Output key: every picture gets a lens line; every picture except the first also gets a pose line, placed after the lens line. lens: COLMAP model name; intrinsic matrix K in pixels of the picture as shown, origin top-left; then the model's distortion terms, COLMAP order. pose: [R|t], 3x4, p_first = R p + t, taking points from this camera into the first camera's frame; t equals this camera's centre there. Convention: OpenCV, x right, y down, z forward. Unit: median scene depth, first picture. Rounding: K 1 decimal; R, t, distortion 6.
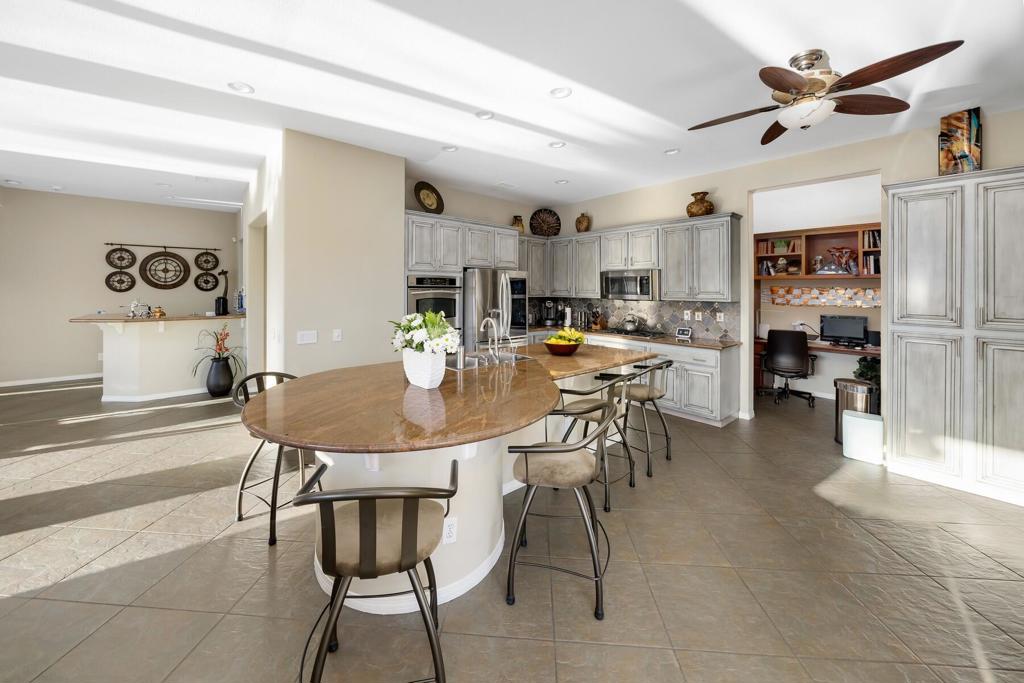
lens RADIAL K [[367.6, 0, 499.7], [0, 367.6, 287.8], [0, 0, 1]] dist [-0.002300, 0.000001]
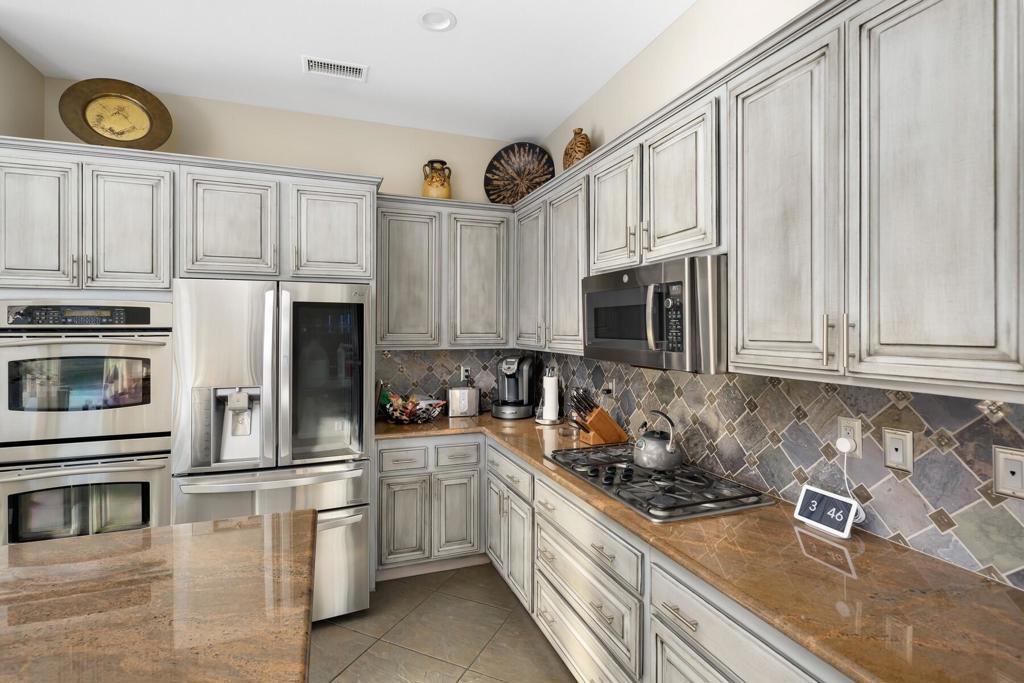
lens RADIAL K [[479.4, 0, 507.1], [0, 479.4, 333.9], [0, 0, 1]] dist [0.002868, 0.000238]
pose [[0.941888, -0.003644, -0.335906, 0.401629], [0.009848, 0.999811, 0.016769, -0.000985], [0.335782, -0.019102, 0.941746, 0.623291]]
